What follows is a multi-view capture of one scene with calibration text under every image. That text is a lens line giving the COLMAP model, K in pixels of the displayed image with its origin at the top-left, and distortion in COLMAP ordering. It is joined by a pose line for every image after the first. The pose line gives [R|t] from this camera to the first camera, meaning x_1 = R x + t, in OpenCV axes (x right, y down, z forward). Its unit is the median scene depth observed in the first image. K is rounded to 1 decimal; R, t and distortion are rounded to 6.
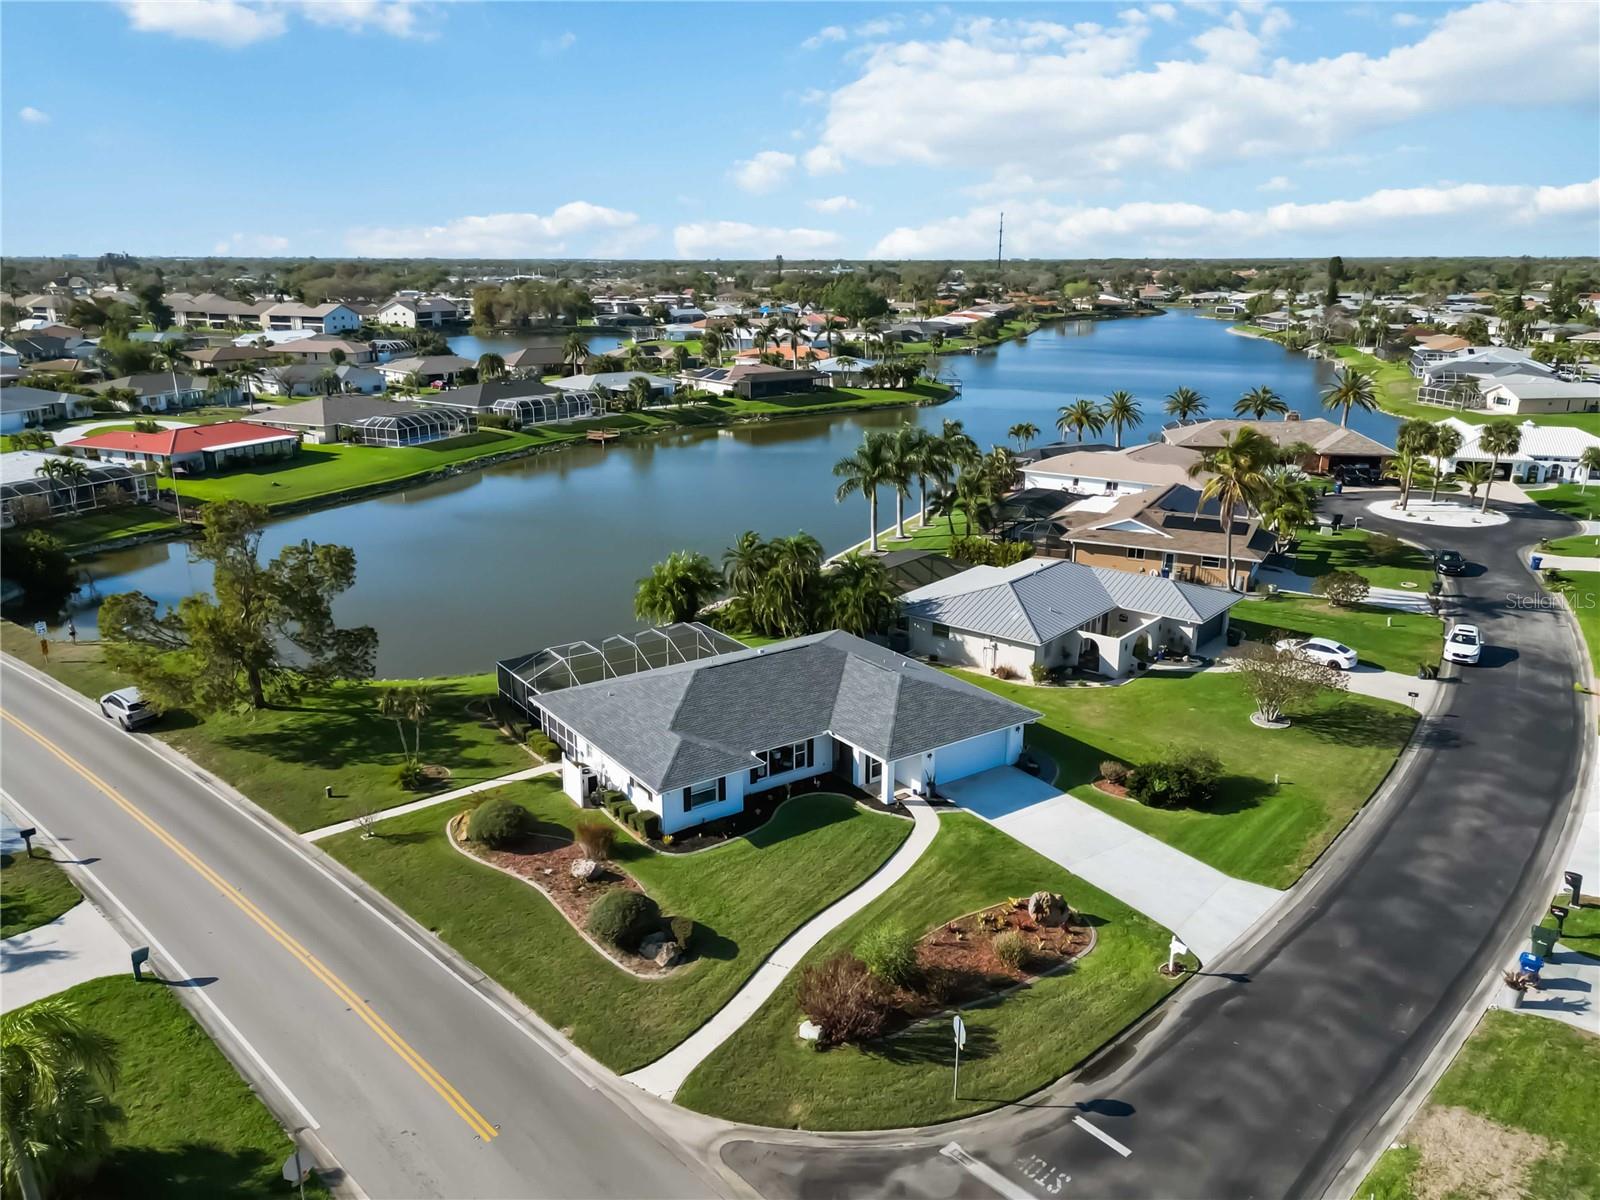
lens RADIAL K [[1155.7, 0, 800.0], [0, 1155.7, 600.0], [0, 0, 1]] dist [0.102169, -0.157618]
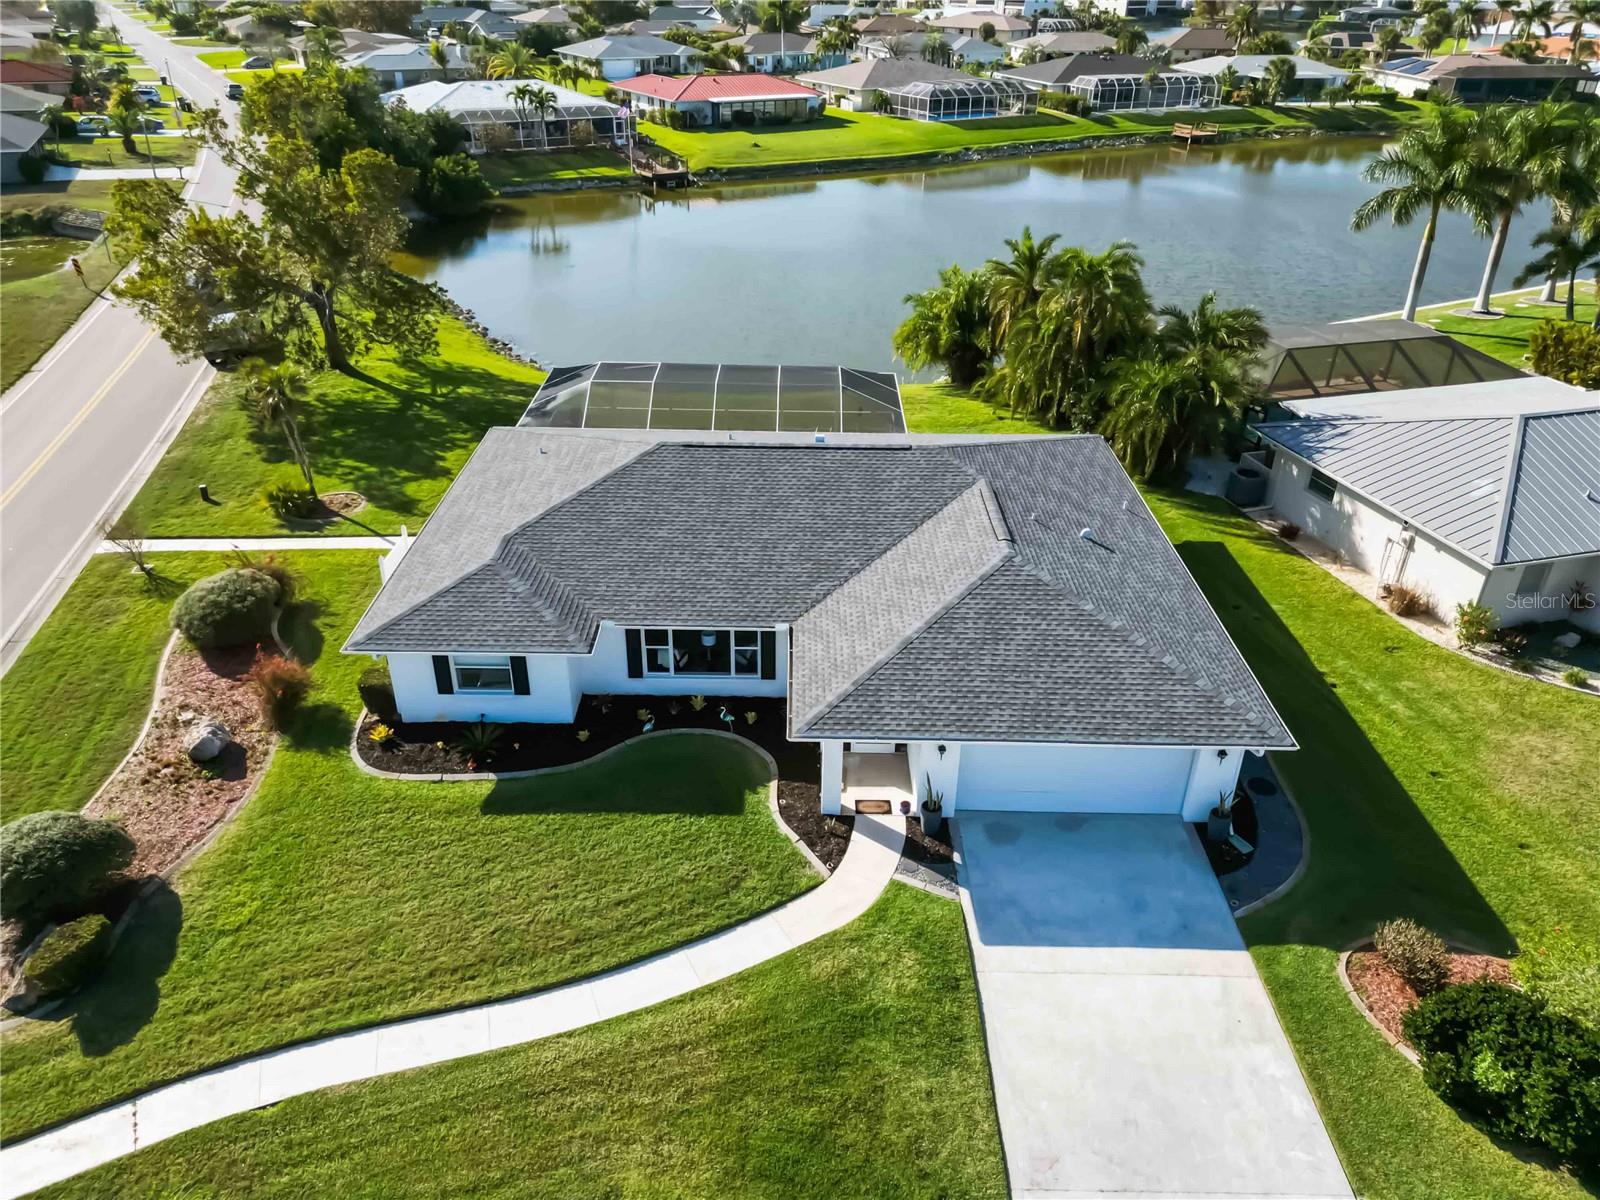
lens RADIAL K [[1127.1, 0, 800.0], [0, 1127.1, 600.0], [0, 0, 1]] dist [0.059948, -0.052702]
pose [[0.817135, 0.292143, -0.496934, 0.249426], [-0.173834, 0.946816, 0.270780, -0.024969], [0.549611, -0.134880, 0.824460, 0.586122]]
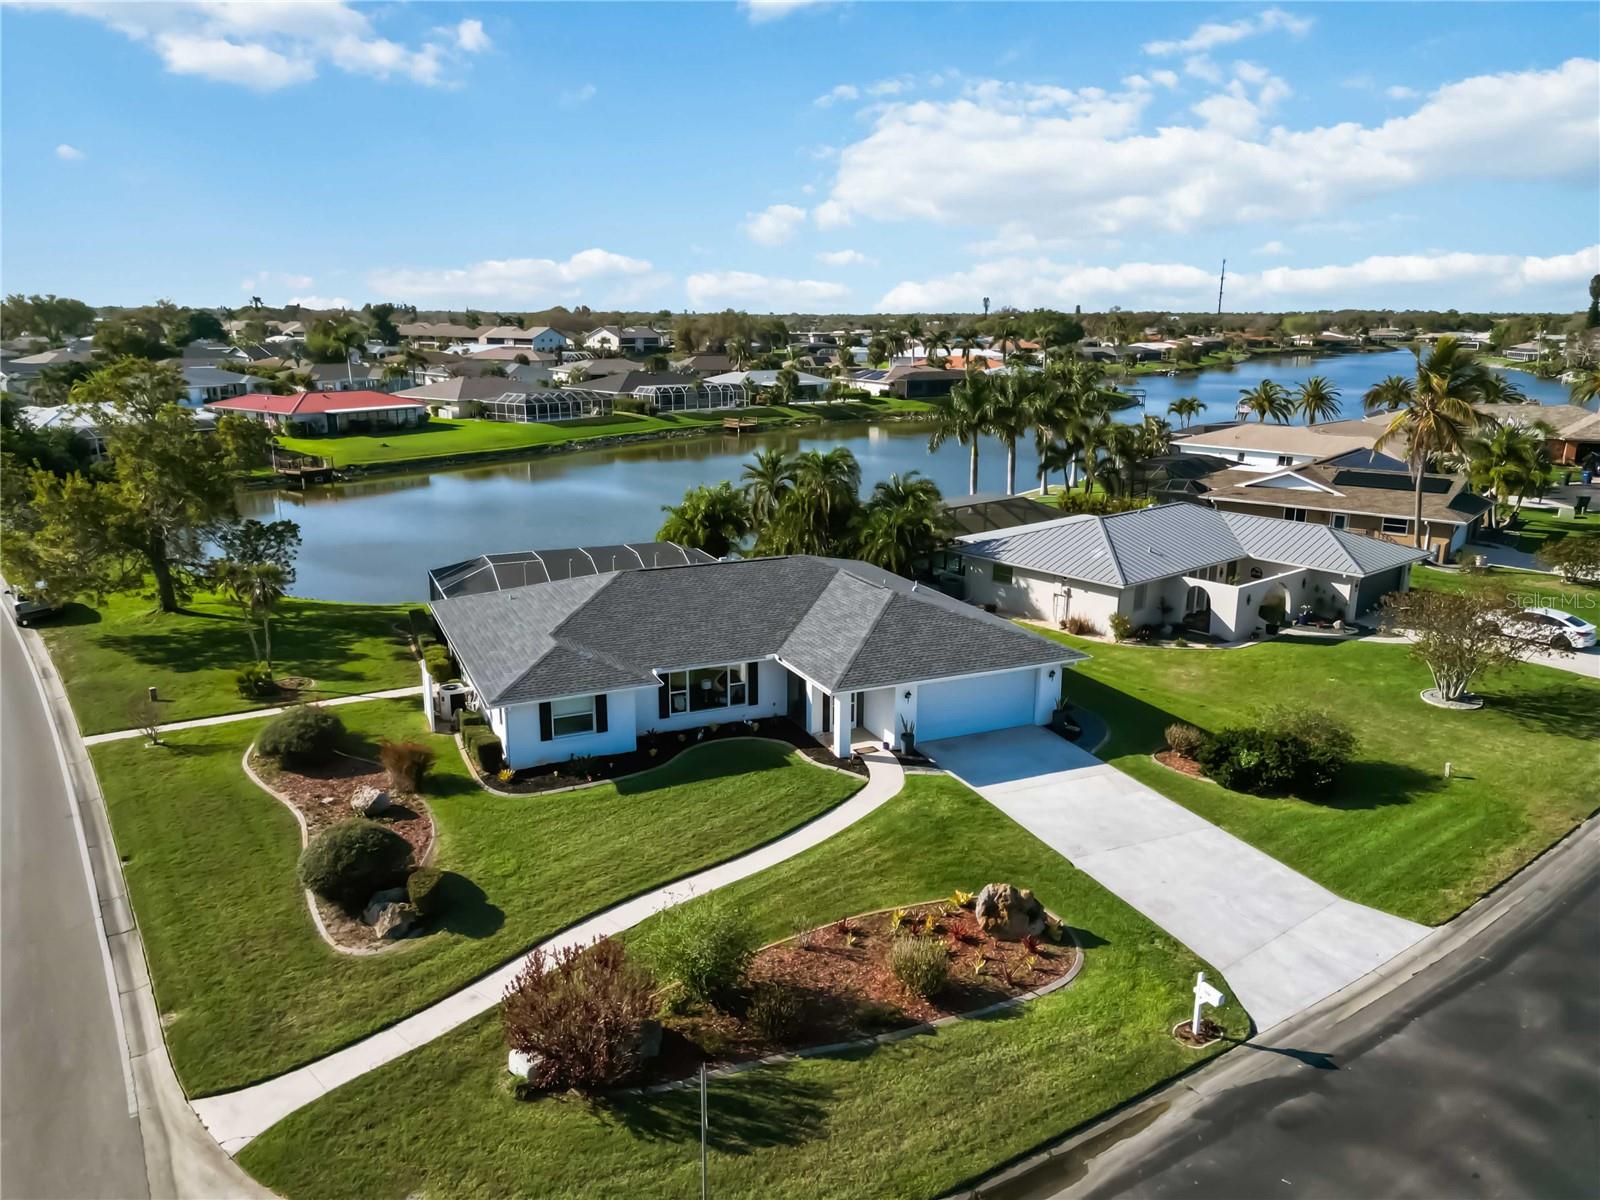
lens RADIAL K [[1124.9, 0, 800.0], [0, 1124.9, 600.0], [0, 0, 1]] dist [0.068364, -0.064441]
pose [[0.982969, 0.048497, -0.177257, 0.156020], [-0.055225, 0.997921, -0.033216, 0.097017], [0.175277, 0.042440, 0.983604, 0.296199]]
